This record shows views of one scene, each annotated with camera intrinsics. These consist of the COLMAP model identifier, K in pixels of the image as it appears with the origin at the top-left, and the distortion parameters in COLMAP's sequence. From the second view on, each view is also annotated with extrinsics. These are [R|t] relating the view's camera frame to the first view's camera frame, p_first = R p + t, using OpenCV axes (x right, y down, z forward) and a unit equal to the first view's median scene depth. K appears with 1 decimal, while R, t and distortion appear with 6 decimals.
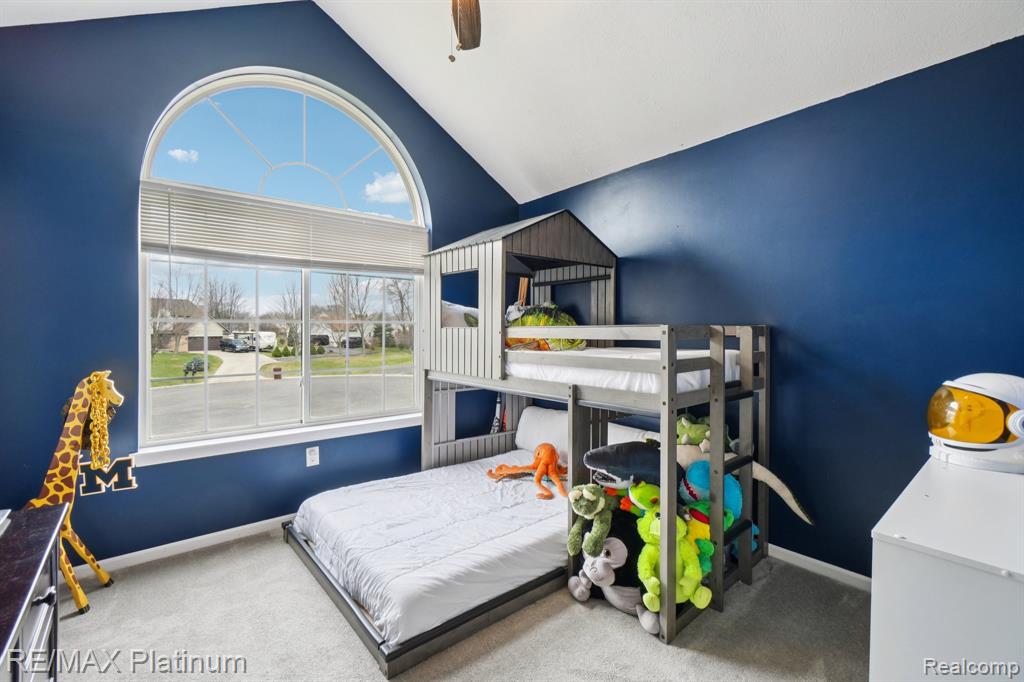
lens RADIAL K [[444.8, 0, 510.8], [0, 444.8, 335.9], [0, 0, 1]] dist [-0.004950, -0.000128]
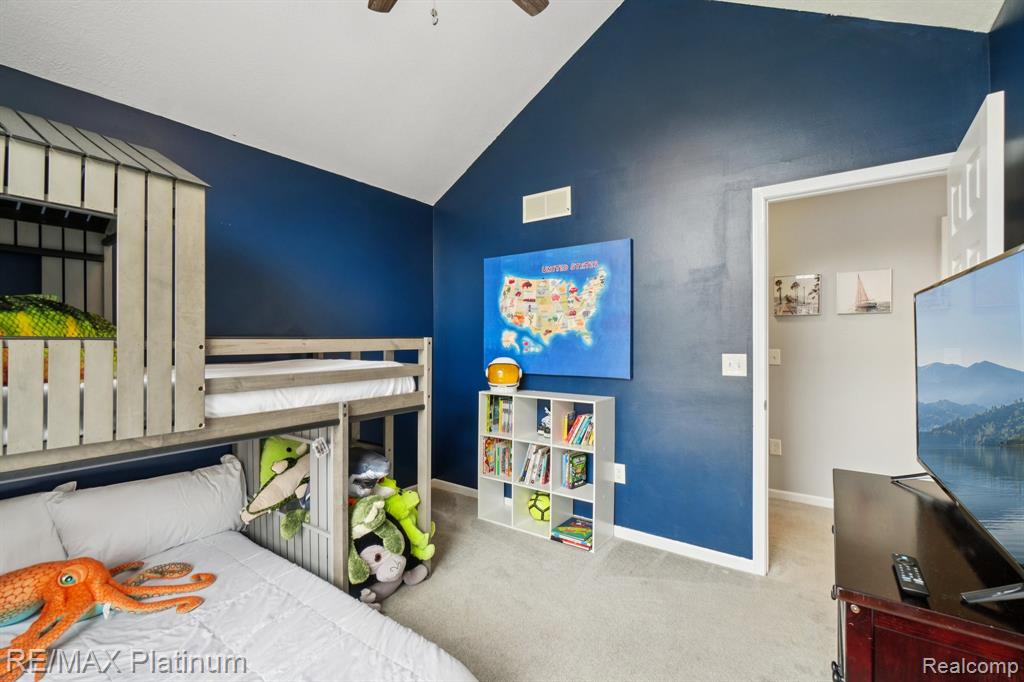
lens RADIAL K [[444.8, 0, 511.5], [0, 444.8, 341.4], [0, 0, 1]] dist [-0.004950, -0.000128]
pose [[-0.232803, 0.004034, 0.972515, -0.844225], [0.014443, 0.999895, -0.000690, -0.007347], [-0.972417, 0.013885, -0.232837, 0.916489]]
